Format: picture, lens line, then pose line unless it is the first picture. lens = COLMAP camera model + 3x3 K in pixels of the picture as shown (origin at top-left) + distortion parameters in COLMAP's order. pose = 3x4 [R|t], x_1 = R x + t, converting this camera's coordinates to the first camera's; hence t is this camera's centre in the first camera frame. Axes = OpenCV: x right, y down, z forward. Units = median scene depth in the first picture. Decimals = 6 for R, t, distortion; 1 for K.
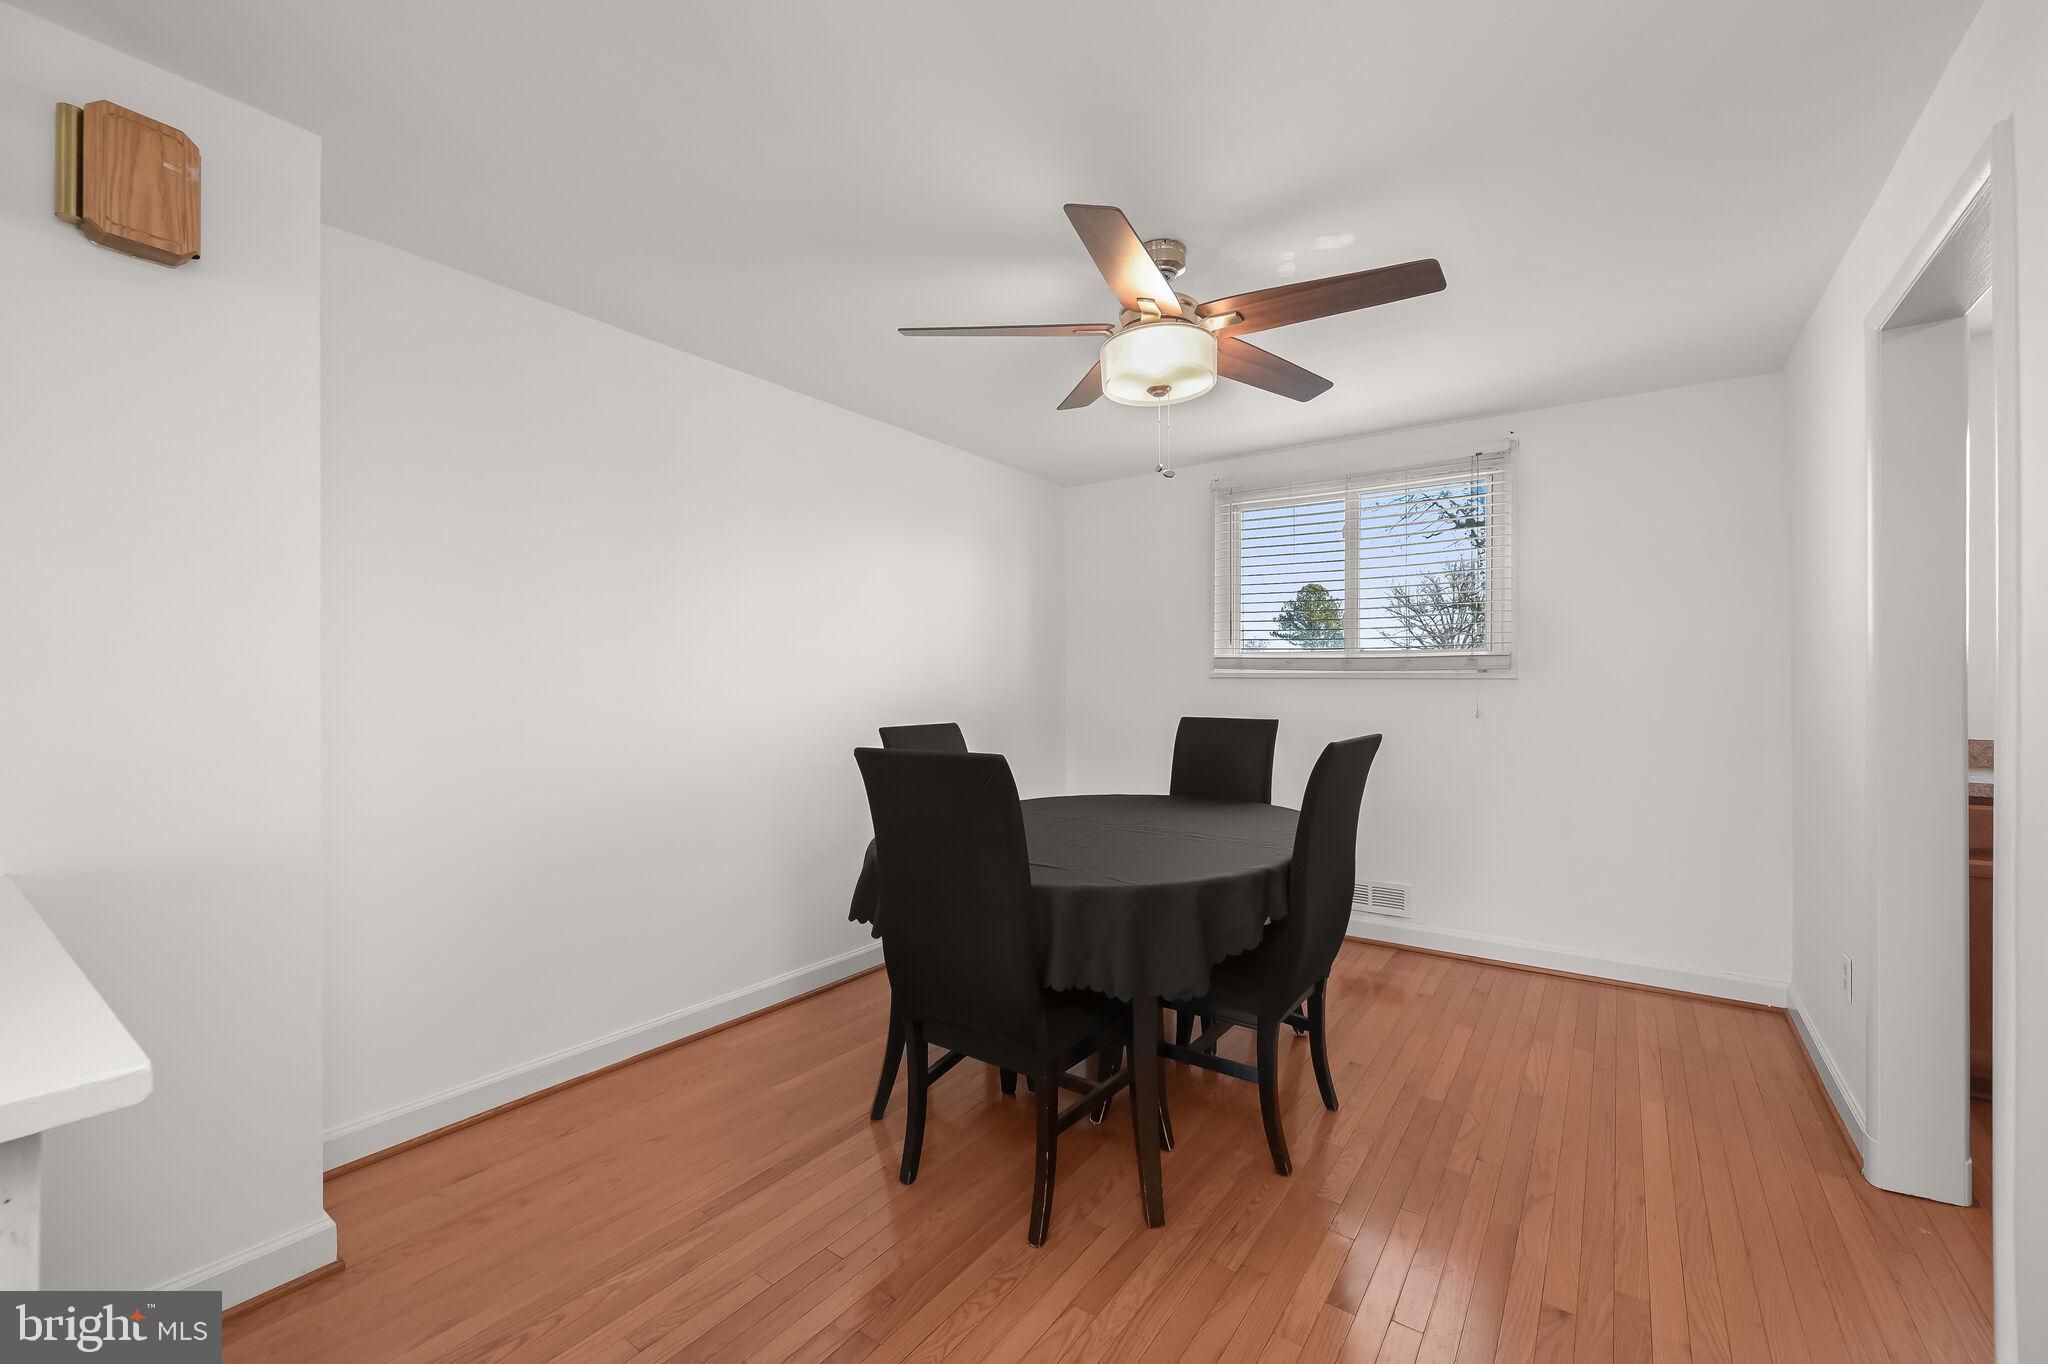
lens RADIAL K [[839.9, 0, 1030.7], [0, 839.9, 685.1], [0, 0, 1]] dist [0.010268, -0.000528]
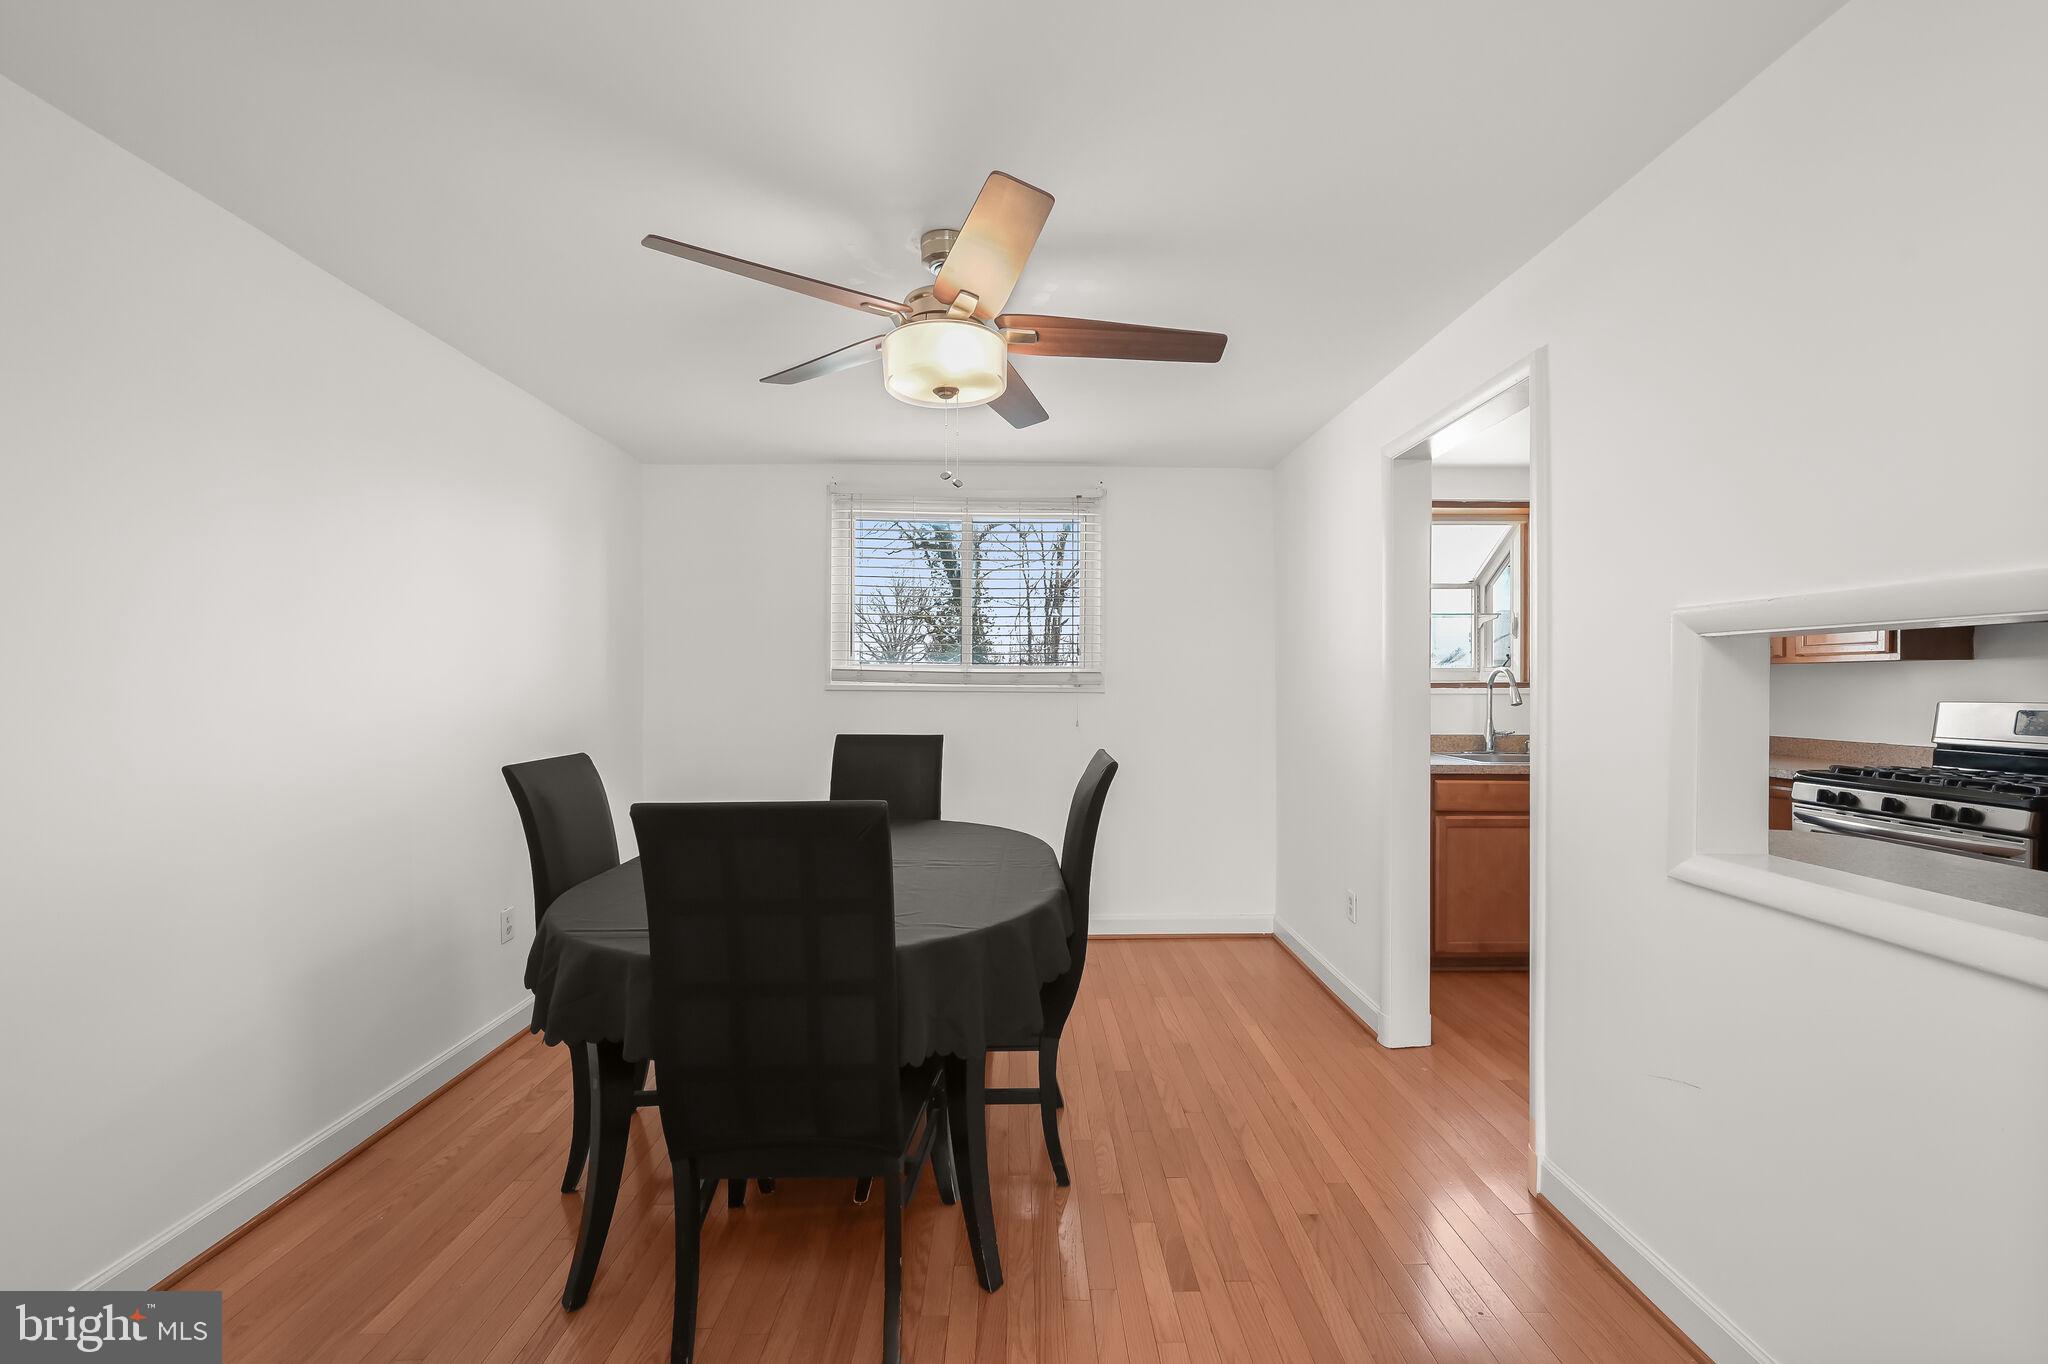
lens RADIAL K [[839.9, 0, 1032.1], [0, 839.9, 689.7], [0, 0, 1]] dist [0.010268, -0.000528]
pose [[0.801470, -0.000869, 0.598035, -0.276602], [-0.000346, 0.999998, 0.001918, -0.018611], [-0.598036, -0.001744, 0.801468, 0.164421]]
